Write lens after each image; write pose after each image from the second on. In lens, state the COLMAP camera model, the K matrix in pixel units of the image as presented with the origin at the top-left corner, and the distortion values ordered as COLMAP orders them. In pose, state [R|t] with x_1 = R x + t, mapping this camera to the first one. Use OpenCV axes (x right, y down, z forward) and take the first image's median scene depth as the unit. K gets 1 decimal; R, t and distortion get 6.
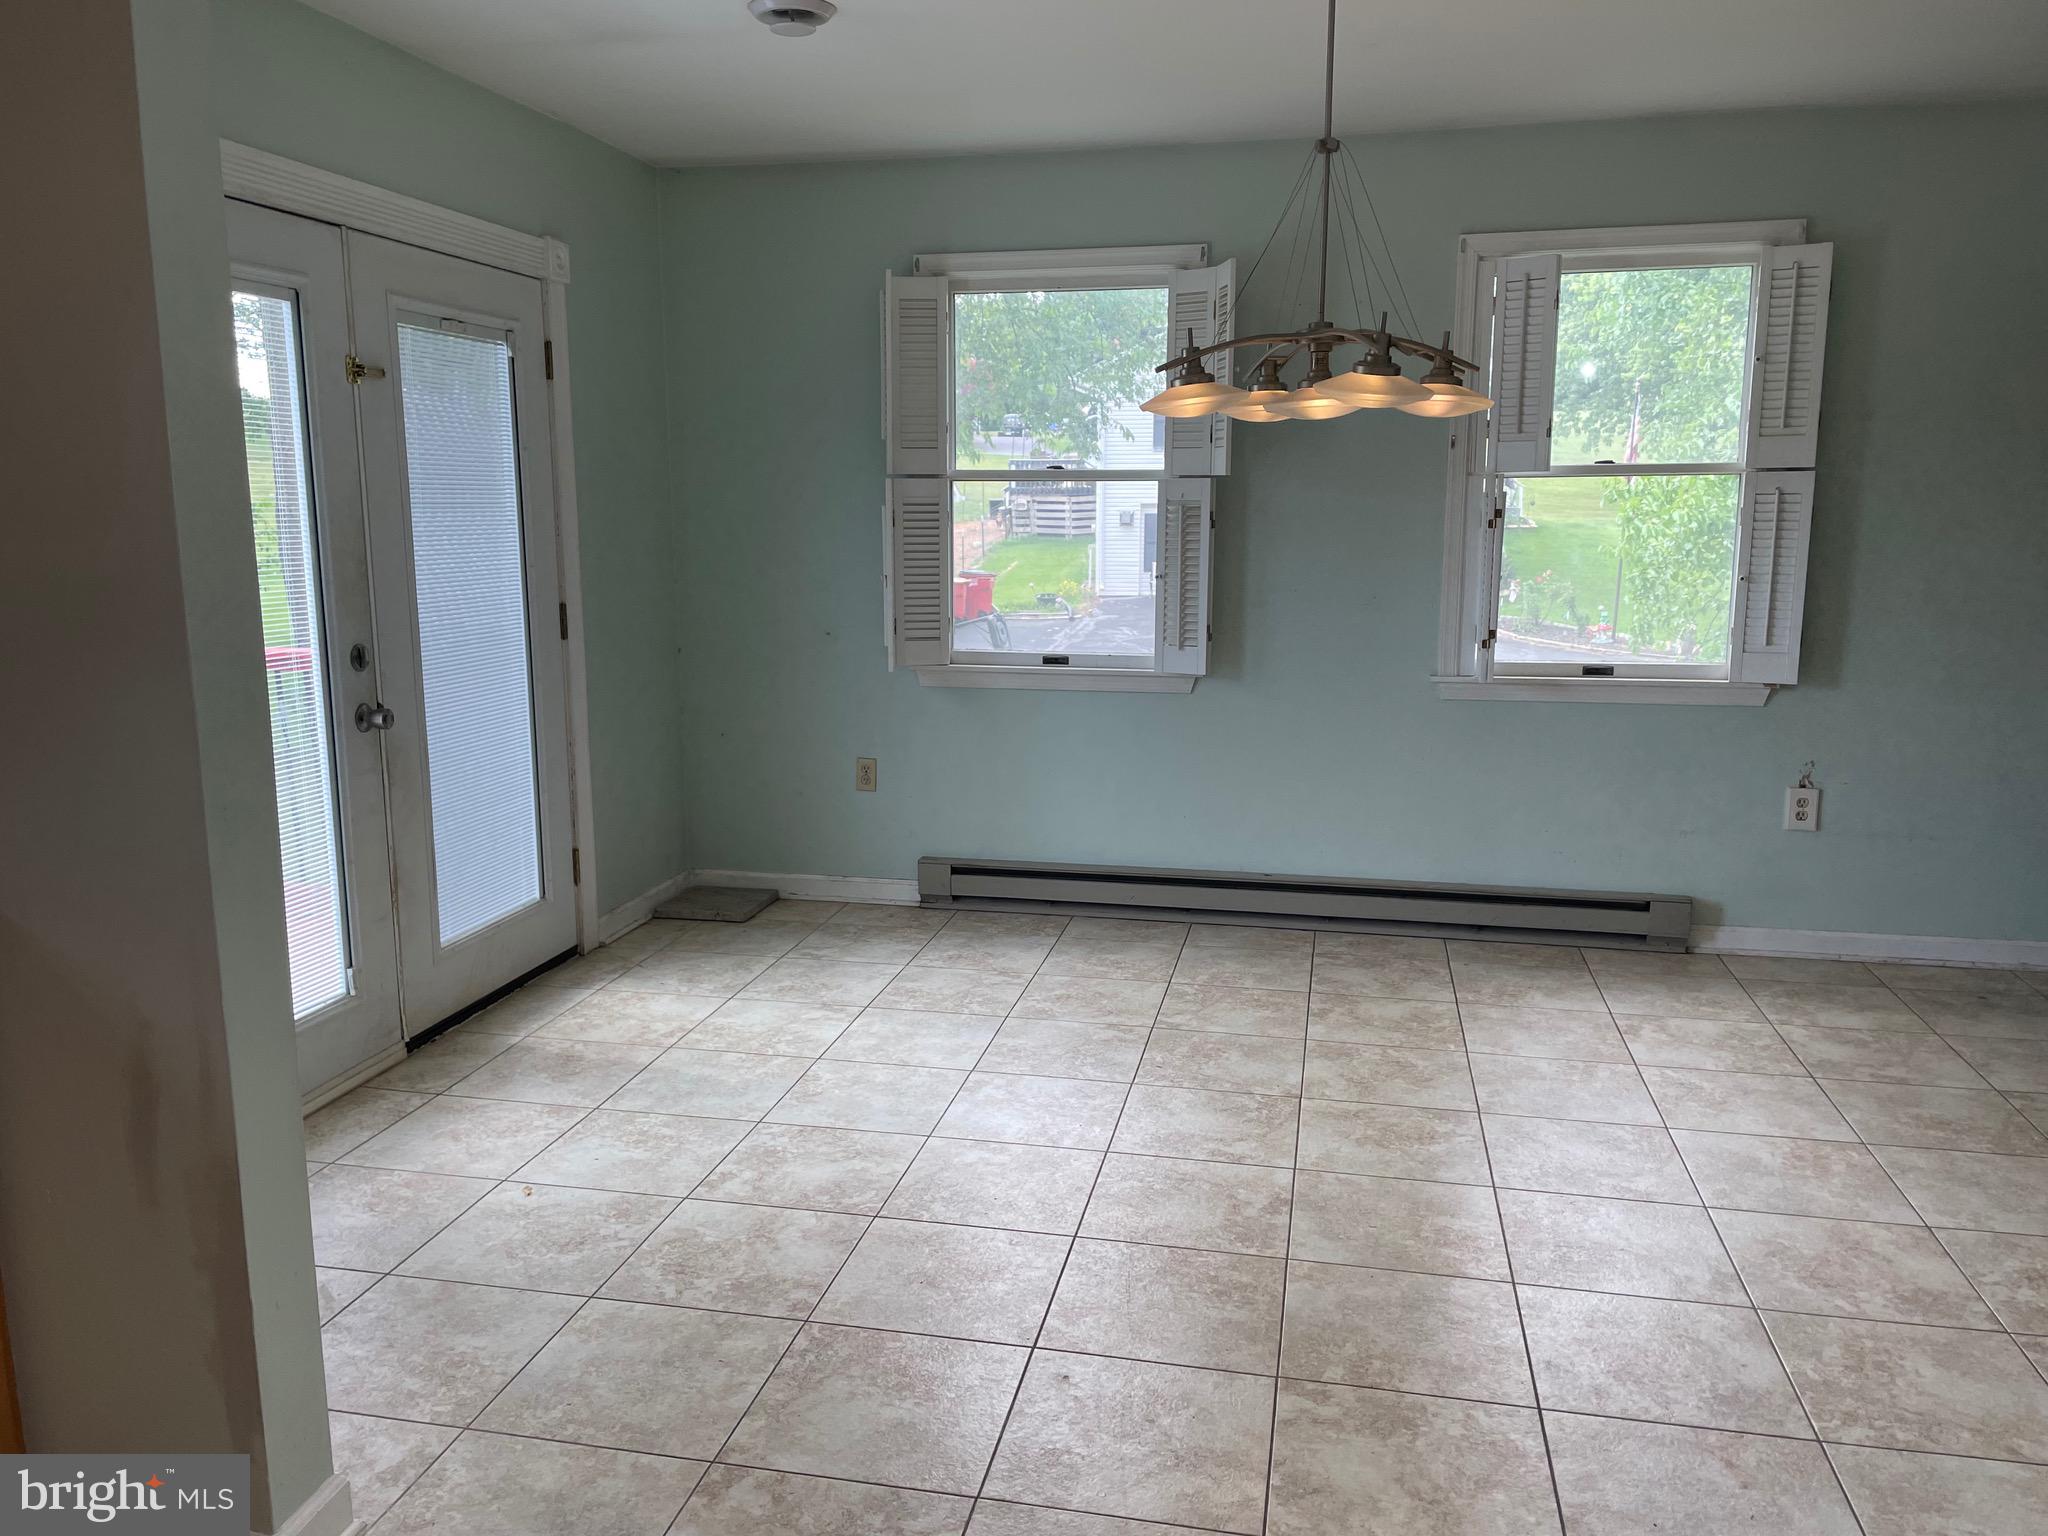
lens RADIAL K [[1562.3, 0, 1013.1], [0, 1562.3, 765.7], [0, 0, 1]] dist [0.092635, -0.112723]
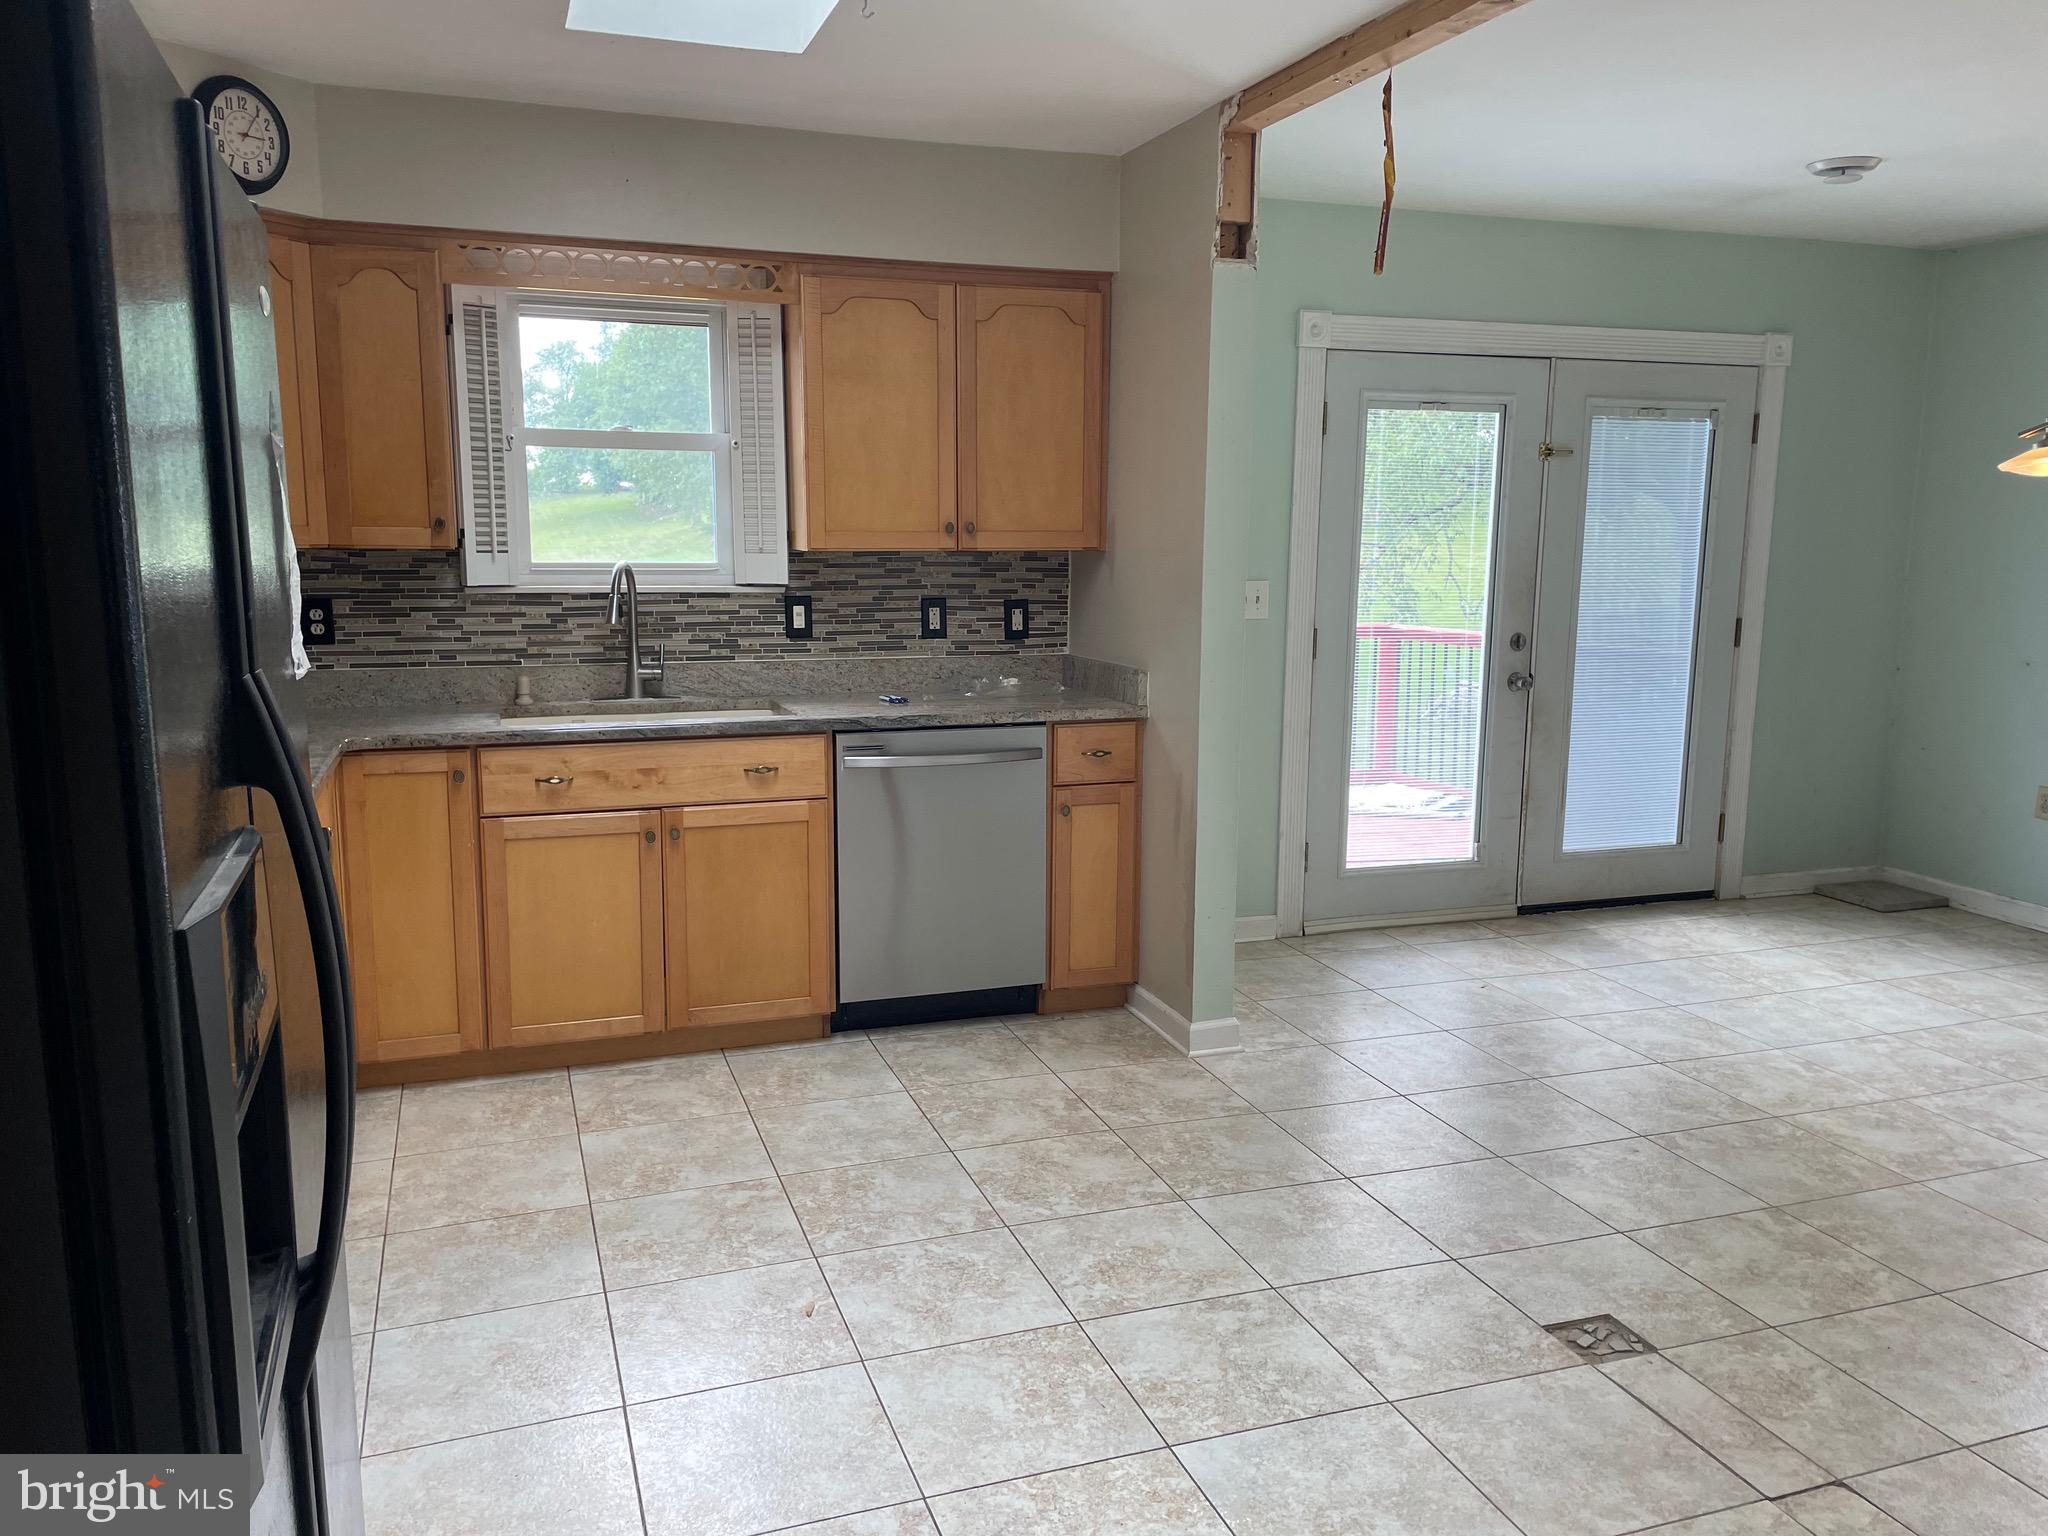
lens RADIAL K [[1562.3, 0, 1033.9], [0, 1562.3, 785.0], [0, 0, 1]] dist [0.092635, -0.112723]
pose [[0.527660, 0.149183, -0.836253, 0.519574], [-0.152734, 0.985076, 0.079359, 0.014244], [0.835612, 0.085850, 0.542570, -0.160446]]
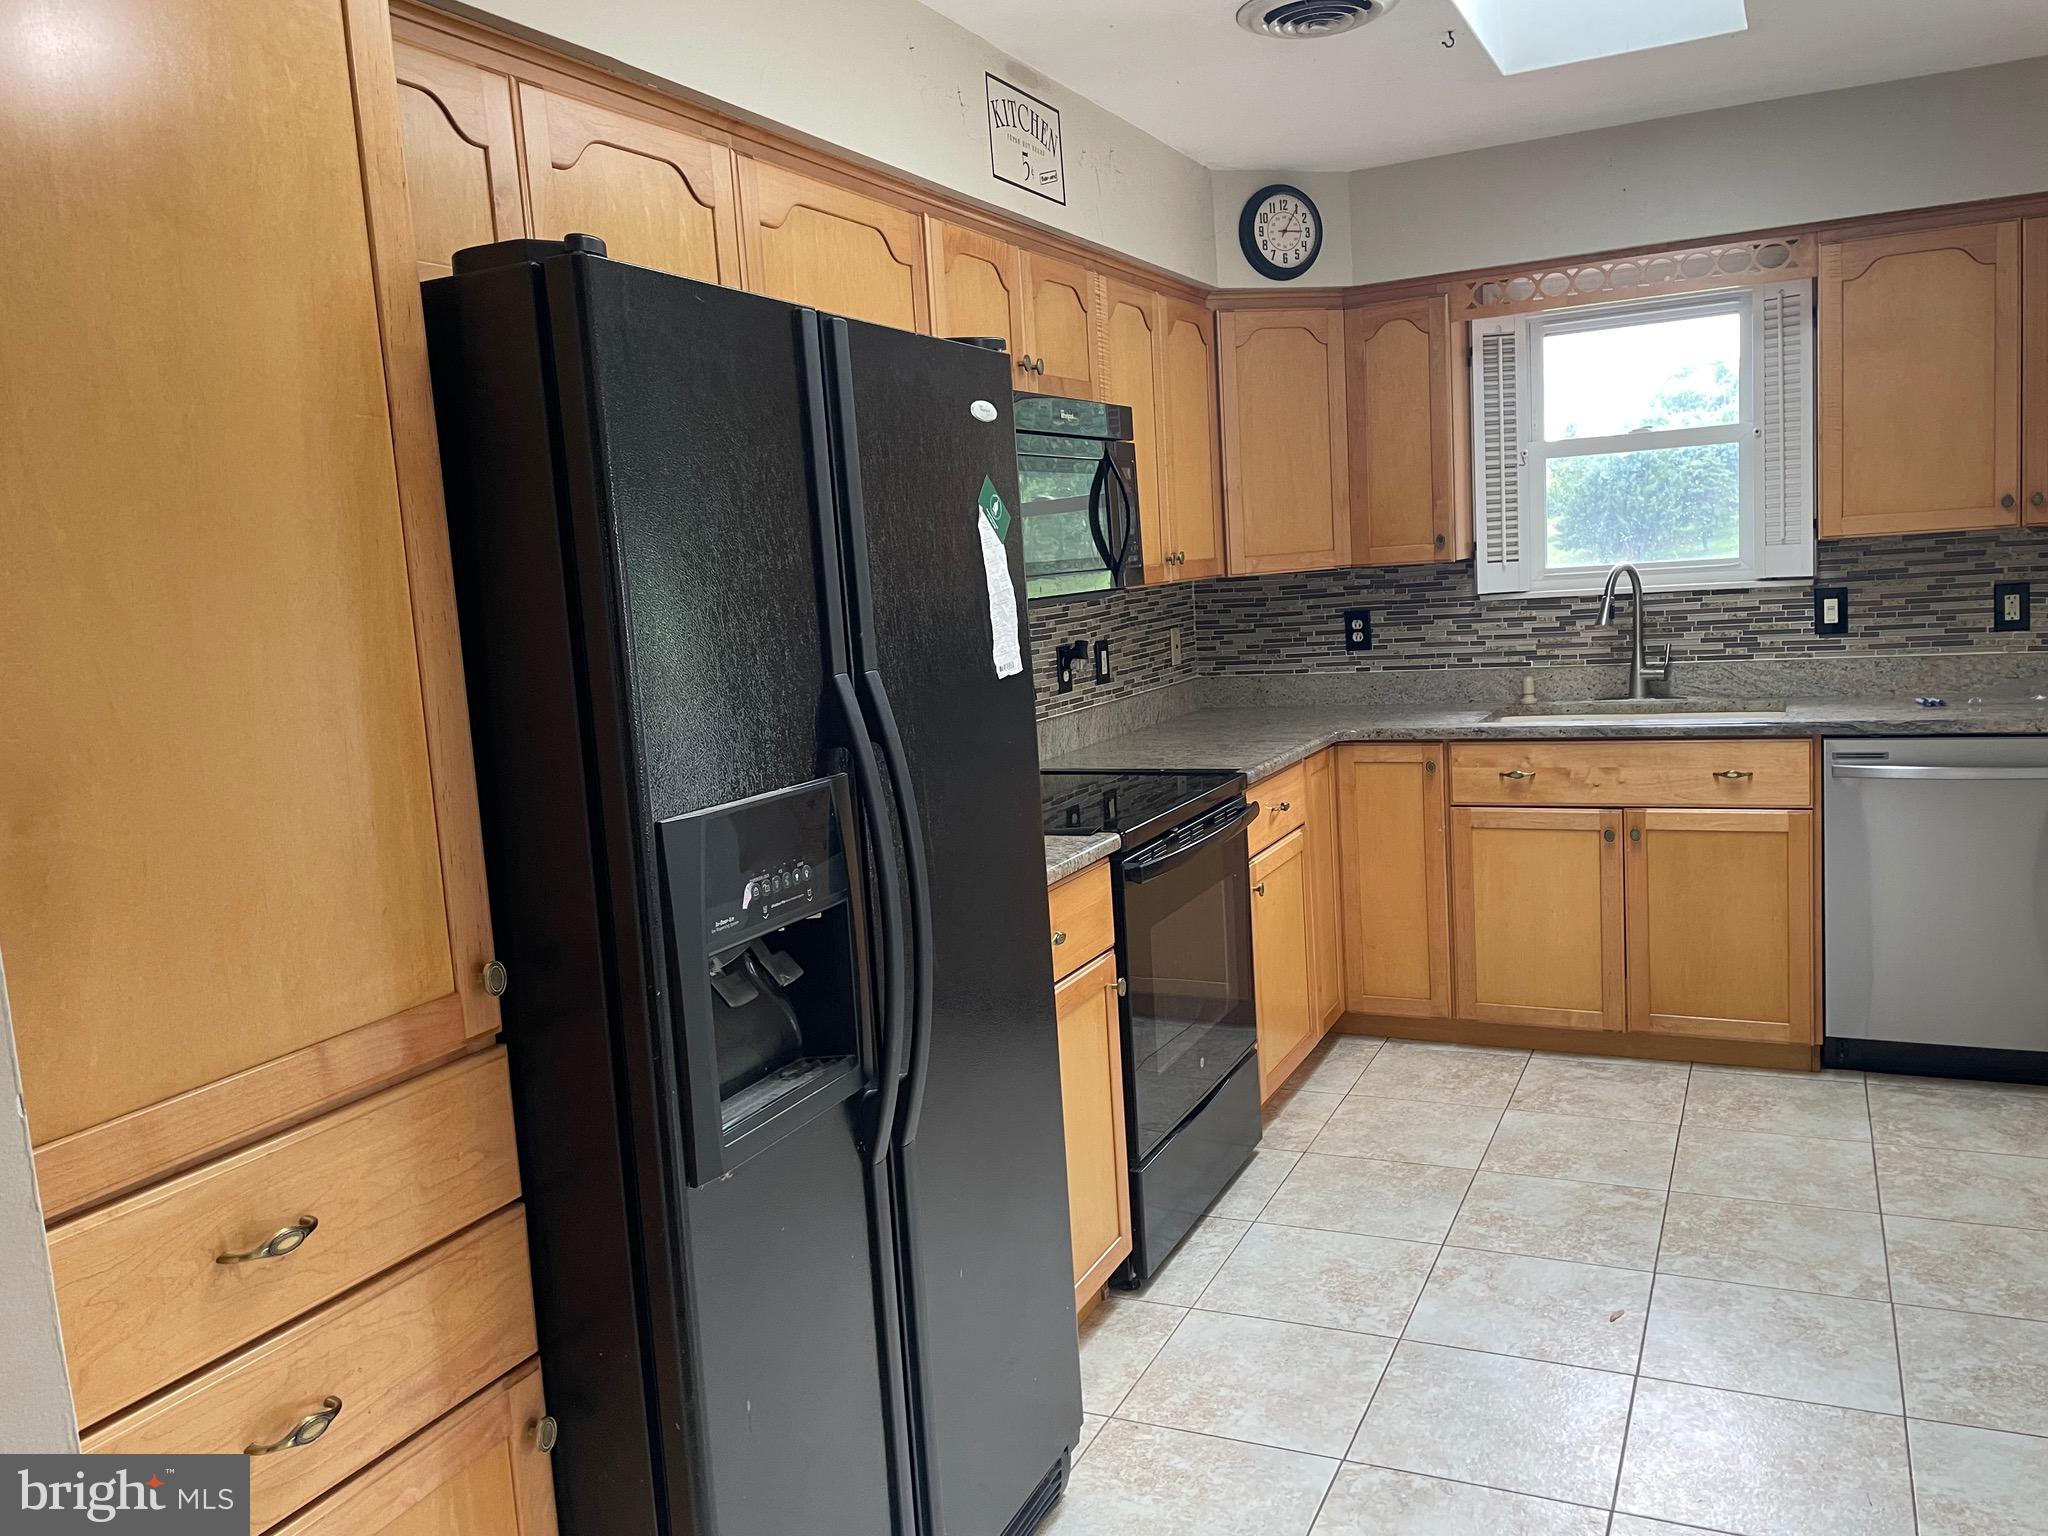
lens RADIAL K [[1562.3, 0, 1029.4], [0, 1562.3, 770.8], [0, 0, 1]] dist [0.092635, -0.112723]
pose [[-0.228433, 0.147181, -0.962370, 0.606569], [-0.102247, 0.979413, 0.174057, -0.013508], [0.968176, 0.138160, -0.208681, 0.014471]]
